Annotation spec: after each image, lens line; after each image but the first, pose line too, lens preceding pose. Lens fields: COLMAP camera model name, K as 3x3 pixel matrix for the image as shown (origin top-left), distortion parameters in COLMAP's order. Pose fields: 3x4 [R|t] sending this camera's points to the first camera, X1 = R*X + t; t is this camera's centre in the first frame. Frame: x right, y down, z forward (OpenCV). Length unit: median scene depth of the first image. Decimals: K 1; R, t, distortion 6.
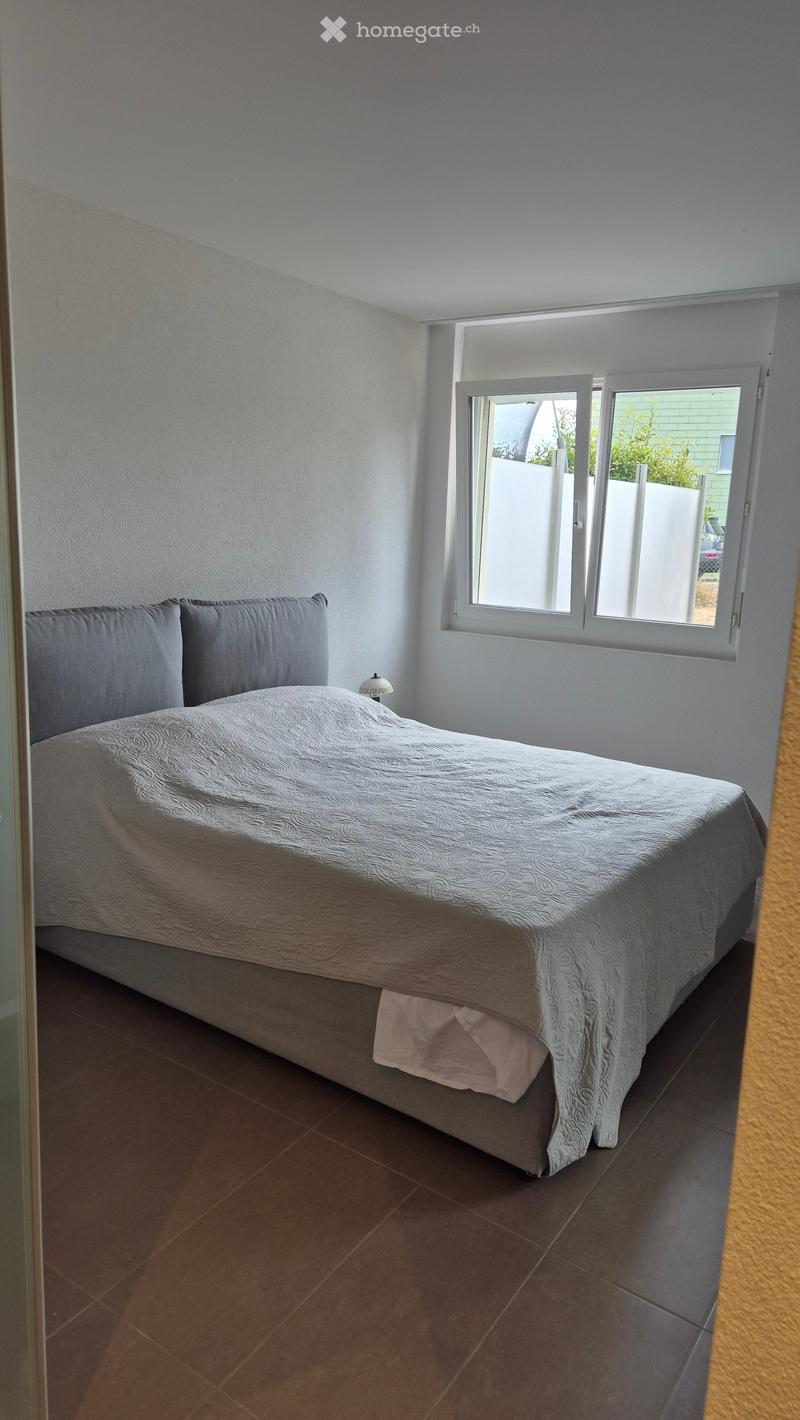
lens RADIAL K [[951.0, 0, 391.4], [0, 951.0, 700.1], [0, 0, 1]] dist [0.093255, -0.089530]
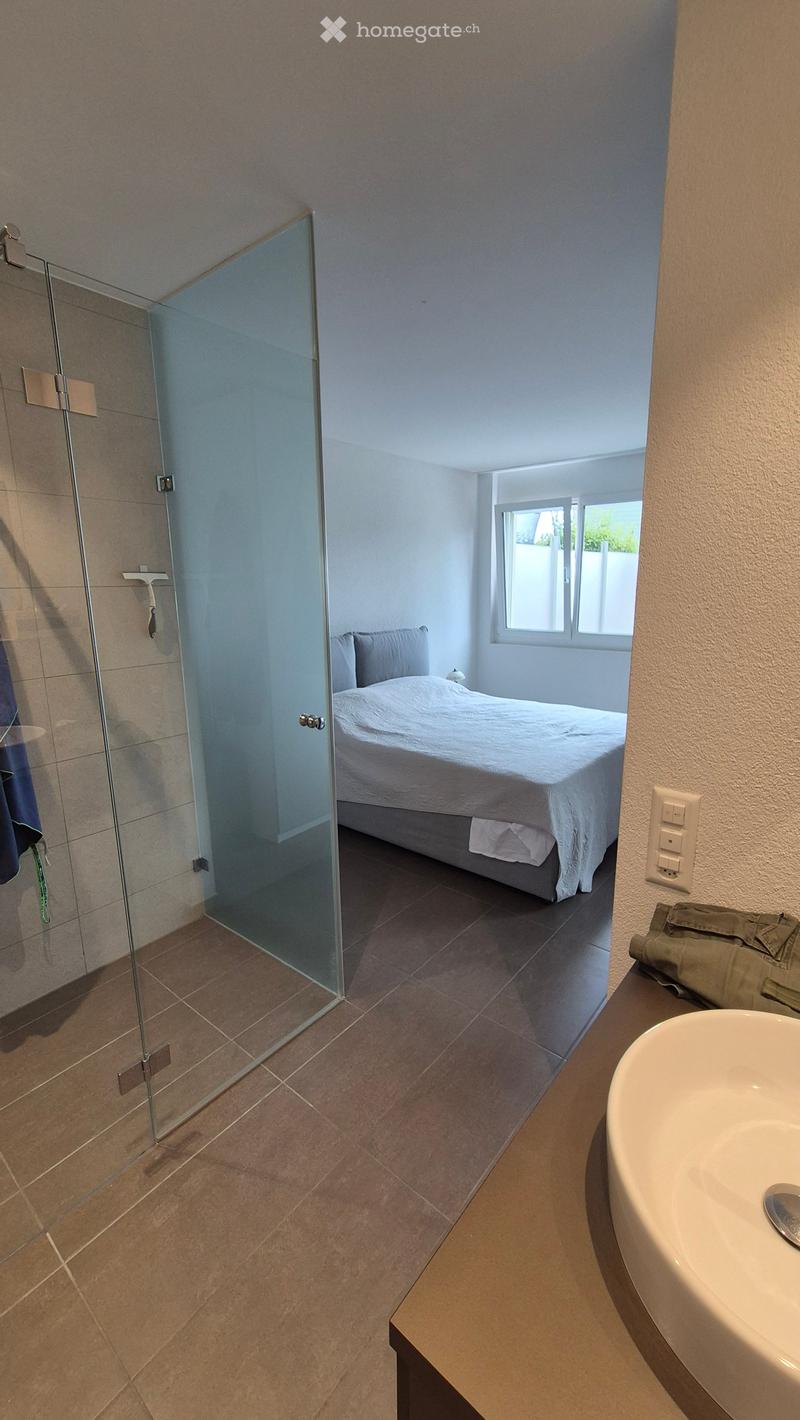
lens RADIAL K [[582.7, 0, 398.2], [0, 582.7, 708.2], [0, 0, 1]] dist [0.000337, 0.000044]
pose [[0.994847, -0.031043, -0.096518, -0.029994], [0.033744, 0.999080, 0.026476, 0.022234], [0.095607, -0.029597, 0.994979, -0.185425]]
